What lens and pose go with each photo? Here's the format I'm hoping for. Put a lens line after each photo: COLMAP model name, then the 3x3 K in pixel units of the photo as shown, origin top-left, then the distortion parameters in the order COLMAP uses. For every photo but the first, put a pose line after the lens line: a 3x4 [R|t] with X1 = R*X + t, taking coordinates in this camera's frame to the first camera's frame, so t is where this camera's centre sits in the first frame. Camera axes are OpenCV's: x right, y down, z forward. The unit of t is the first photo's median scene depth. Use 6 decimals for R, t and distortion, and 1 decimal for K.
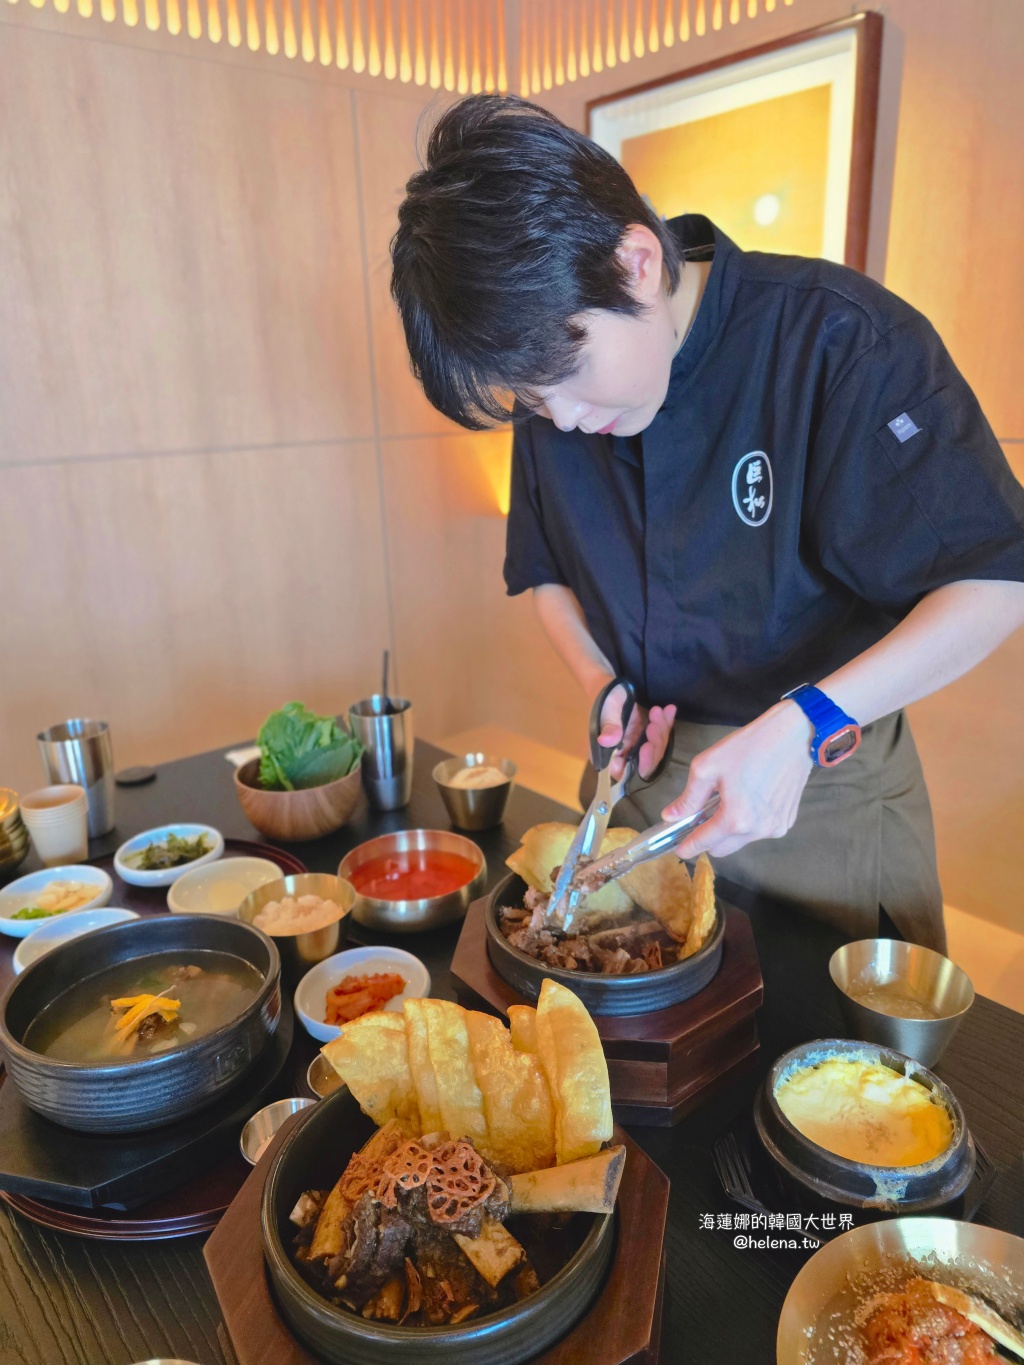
lens RADIAL K [[924.0, 0, 512.0], [0, 924.0, 682.5], [0, 0, 1]] dist [0.051975, -0.075367]
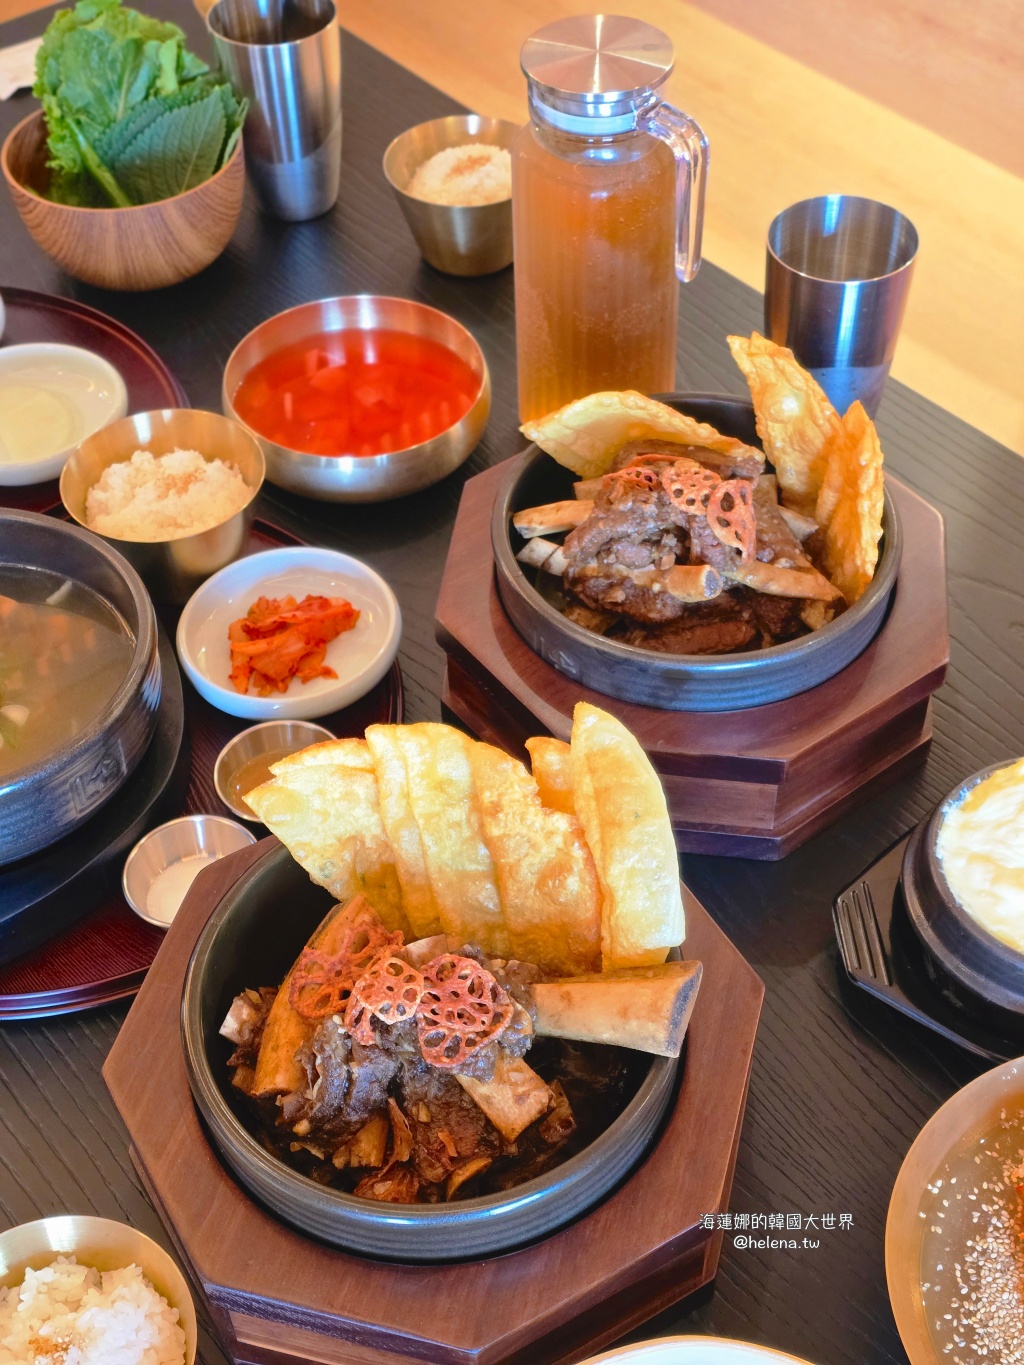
lens RADIAL K [[1805.2, 0, 512.0], [0, 1805.2, 682.5], [0, 0, 1]] dist [0.177736, -0.354809]
pose [[0.999900, 0.014057, -0.001584, -0.017307], [-0.011445, 0.869684, 0.493476, -0.299849], [0.008314, -0.493408, 0.869758, -0.058103]]
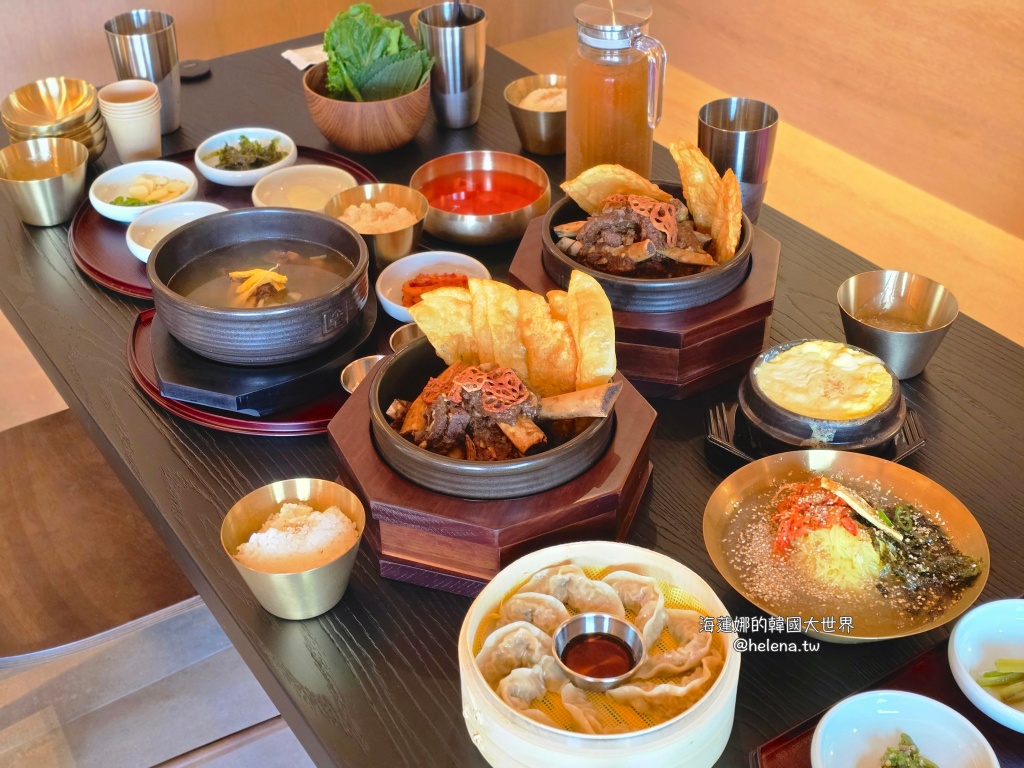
lens RADIAL K [[1354.2, 0, 510.0], [0, 1354.2, 362.2], [0, 0, 1]] dist [0.177736, -0.354809]
pose [[0.994571, 0.073645, -0.073516, 0.087913], [-0.047951, 0.951361, 0.304325, -0.128239], [0.092352, -0.299148, 0.949727, -0.837985]]
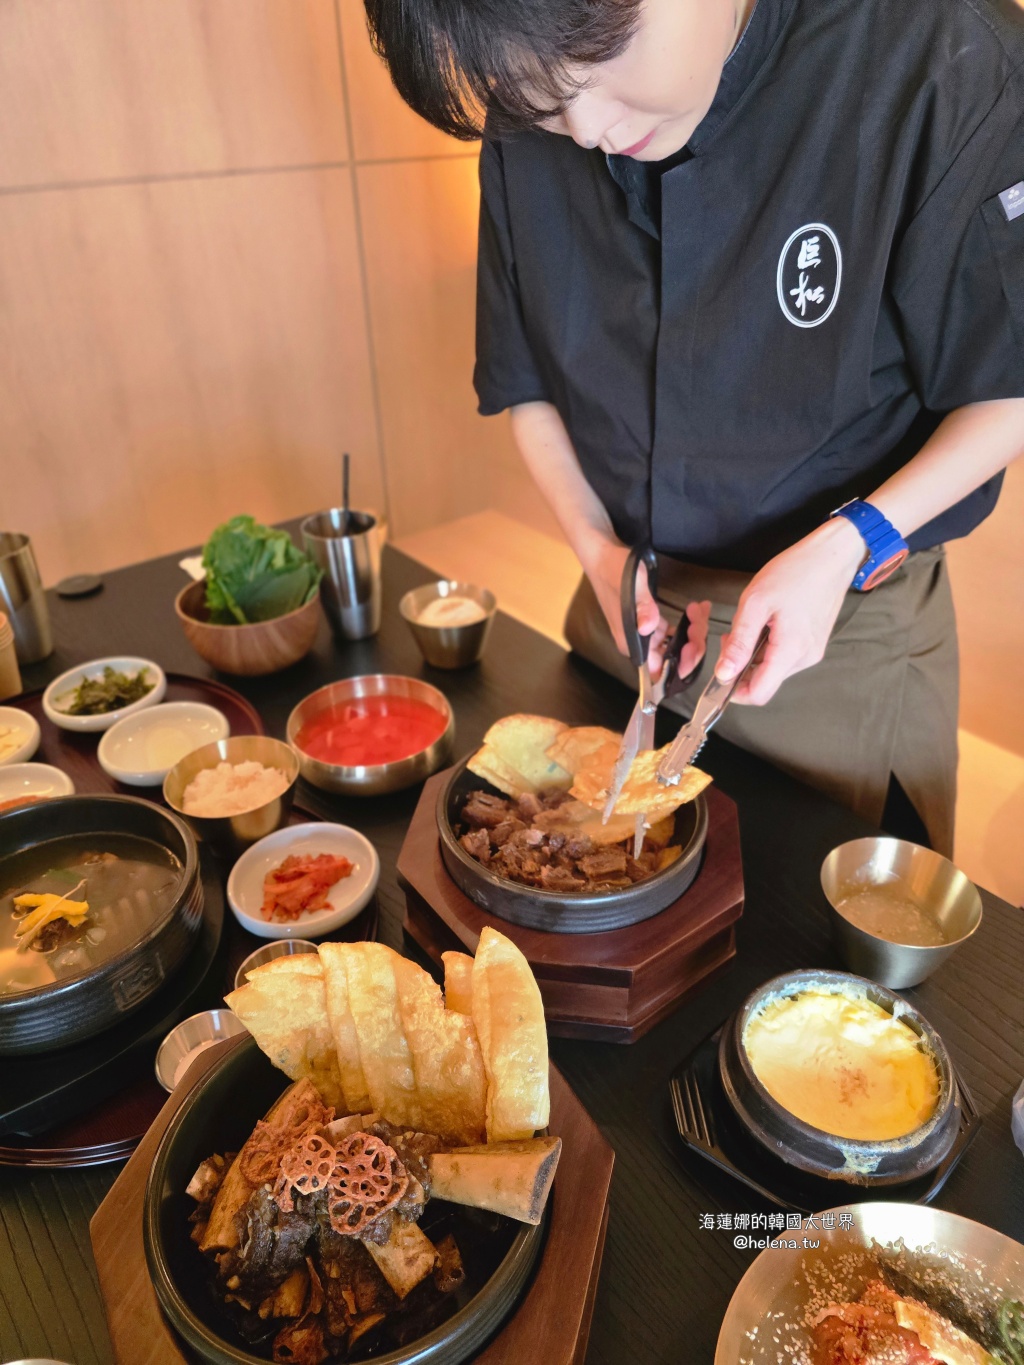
lens RADIAL K [[922.8, 0, 524.1], [0, 922.8, 693.2], [0, 0, 1]] dist [0.061657, -0.098324]
pose [[0.999810, 0.019434, -0.001790, 0.070082], [-0.018223, 0.962485, 0.270724, -0.119739], [0.006984, -0.270639, 0.962655, 0.241308]]
